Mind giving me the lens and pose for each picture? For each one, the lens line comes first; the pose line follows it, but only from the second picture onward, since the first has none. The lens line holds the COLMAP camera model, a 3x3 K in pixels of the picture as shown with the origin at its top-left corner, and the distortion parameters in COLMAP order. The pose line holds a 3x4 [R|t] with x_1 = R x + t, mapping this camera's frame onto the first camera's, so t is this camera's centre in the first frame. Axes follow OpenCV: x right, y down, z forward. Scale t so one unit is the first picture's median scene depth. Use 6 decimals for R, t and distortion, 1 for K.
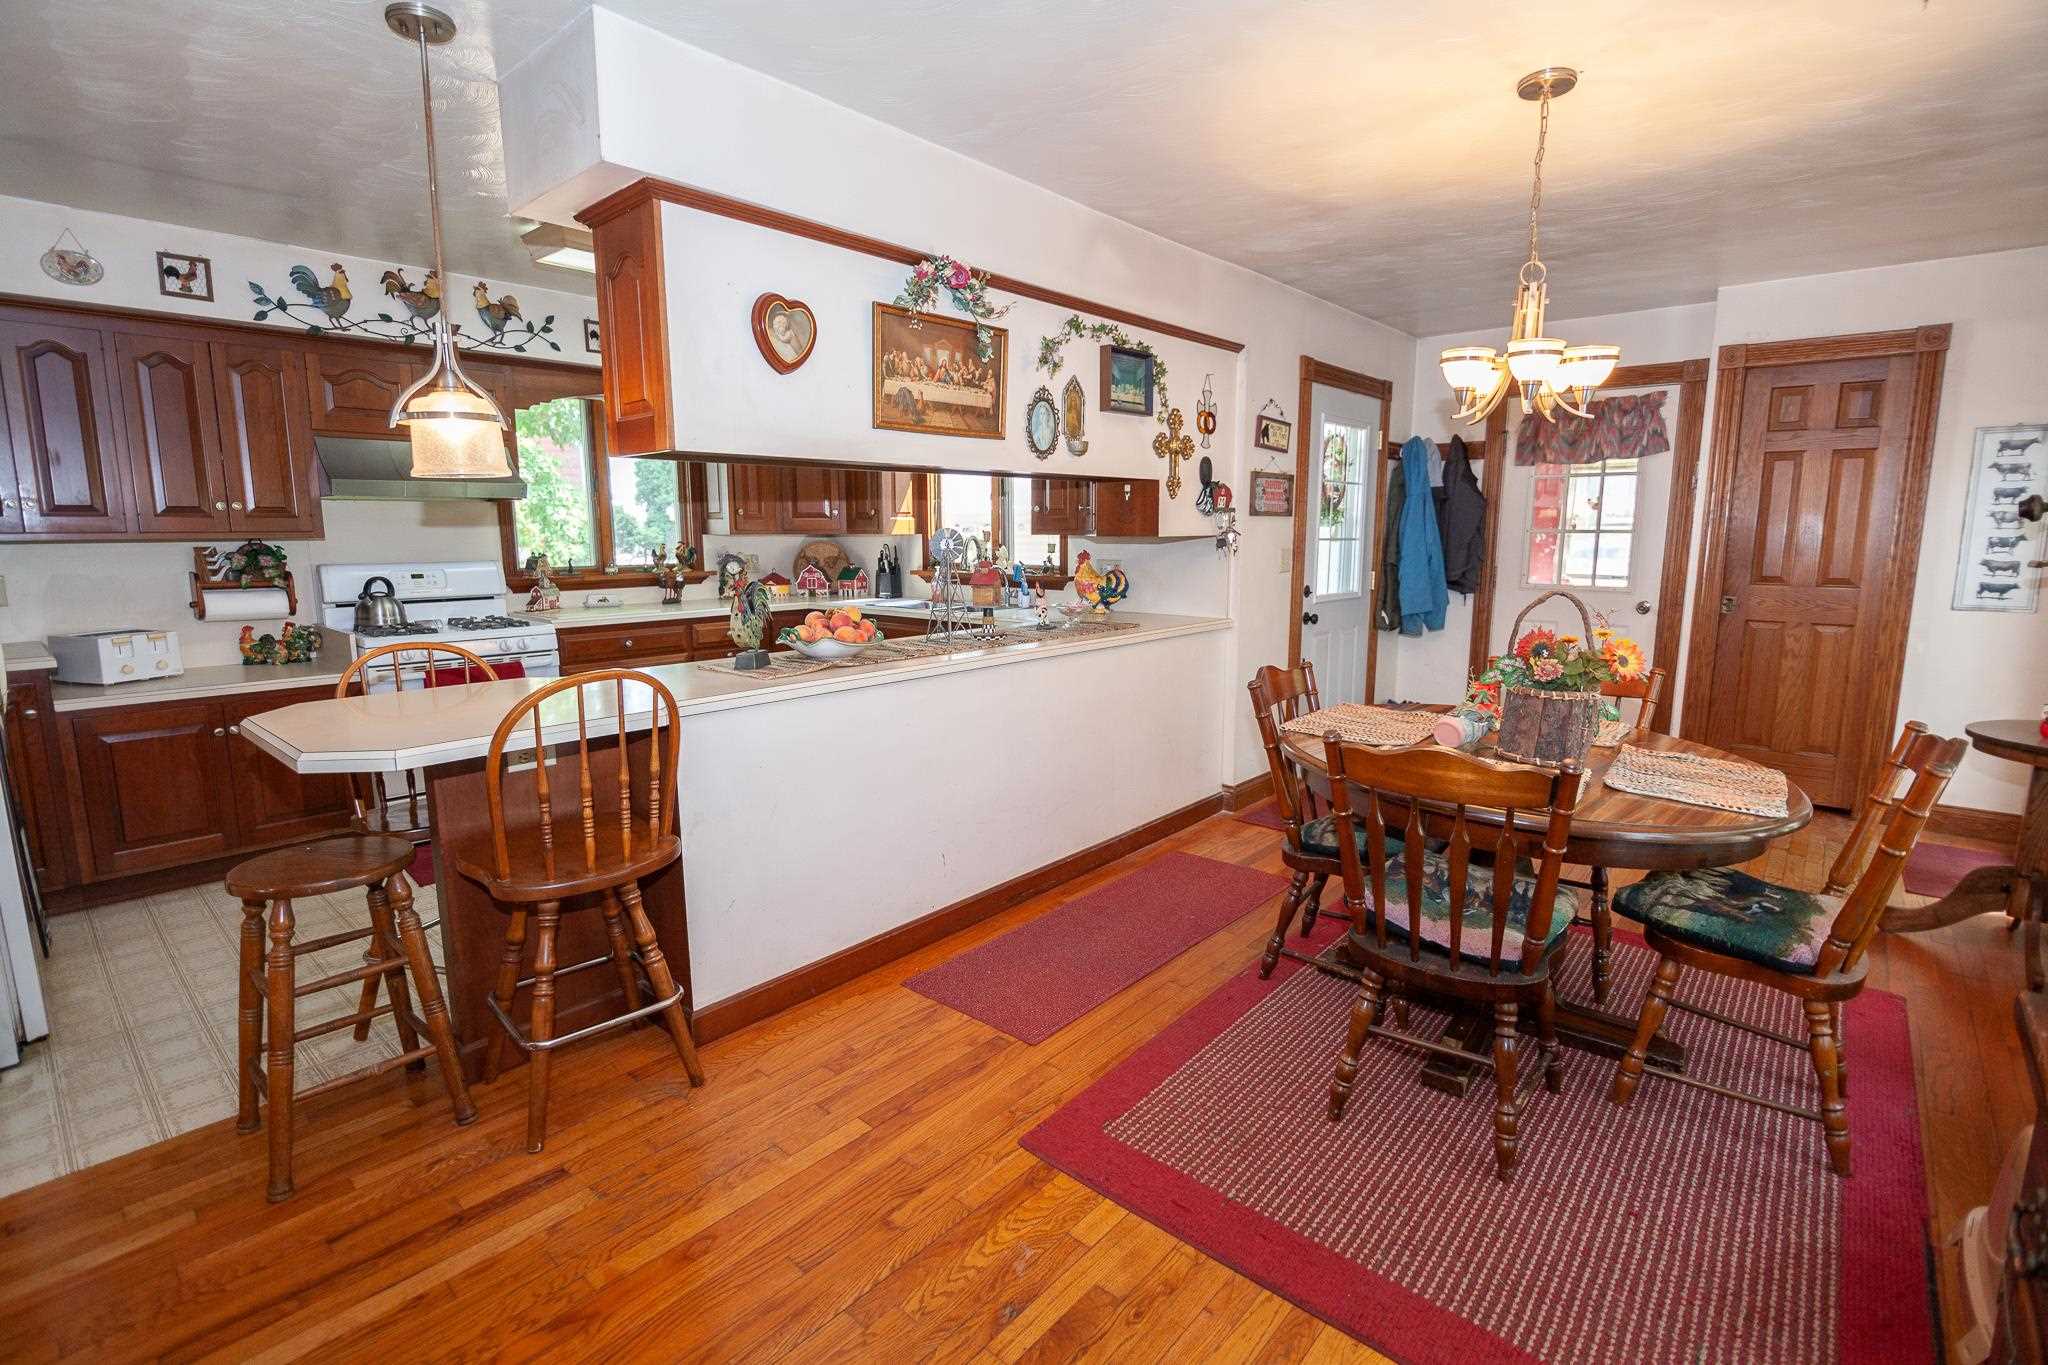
lens RADIAL K [[948.5, 0, 1020.9], [0, 948.5, 676.0], [0, 0, 1]] dist [-0.009173, -0.000604]
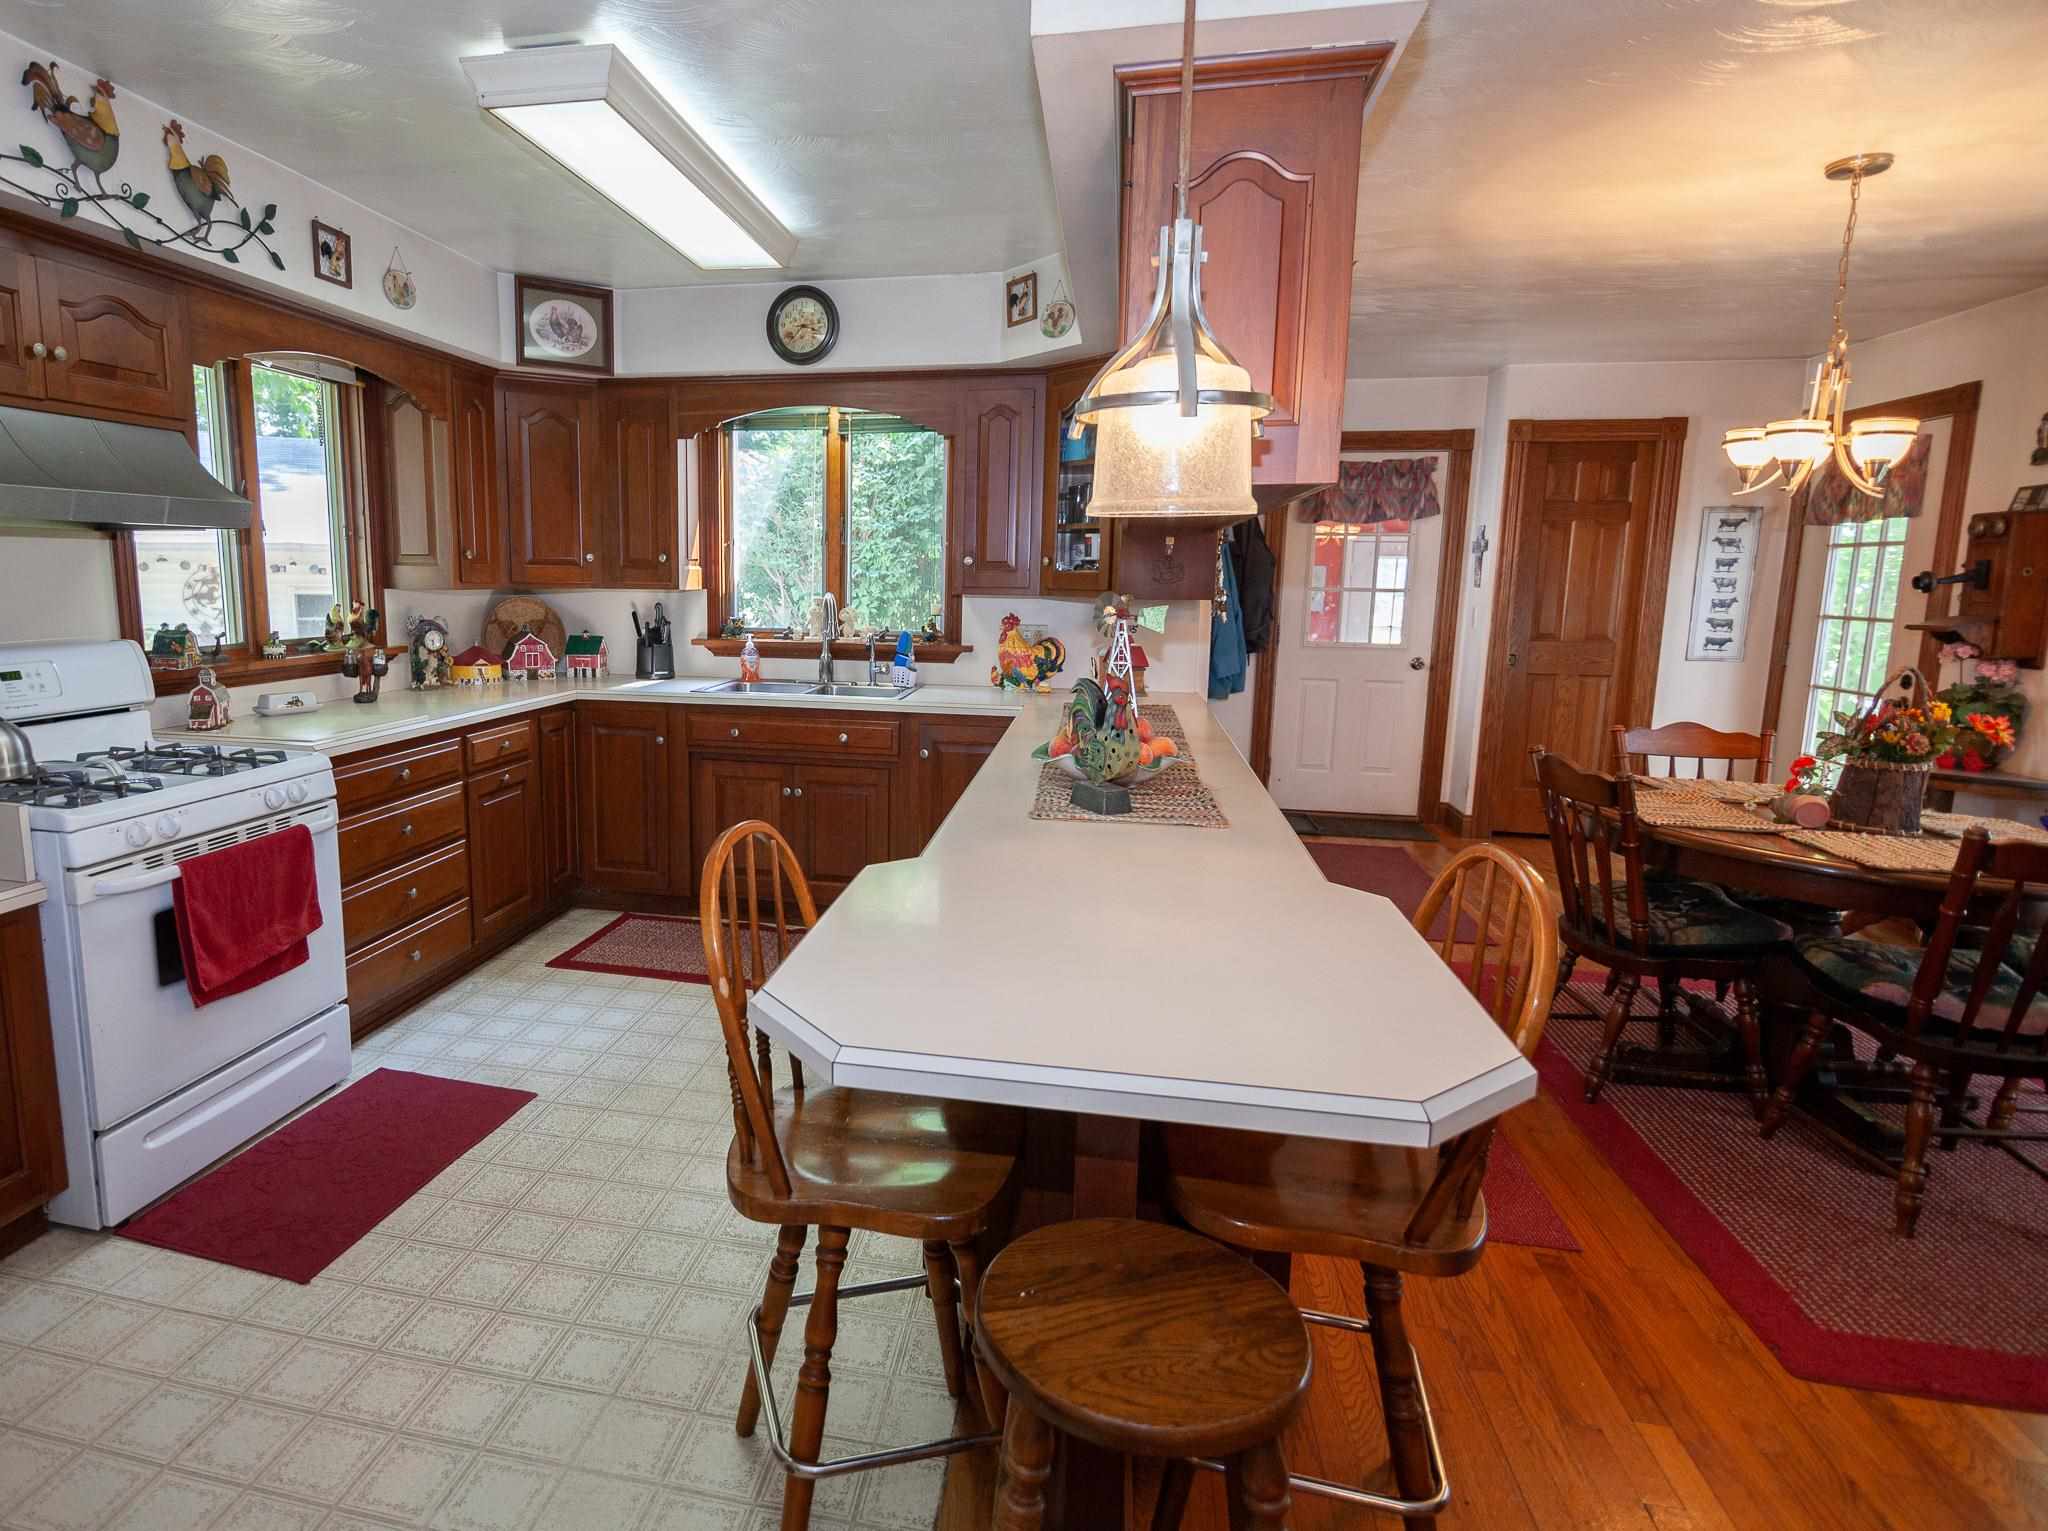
lens RADIAL K [[1086.2, 0, 1023.9], [0, 1086.2, 750.9], [0, 0, 1]] dist [-0.003440, -0.004172]
pose [[0.875311, -0.065482, 0.479107, -0.406509], [0.062073, 0.997807, 0.022970, -0.040829], [-0.479560, 0.009634, 0.877456, 0.208995]]
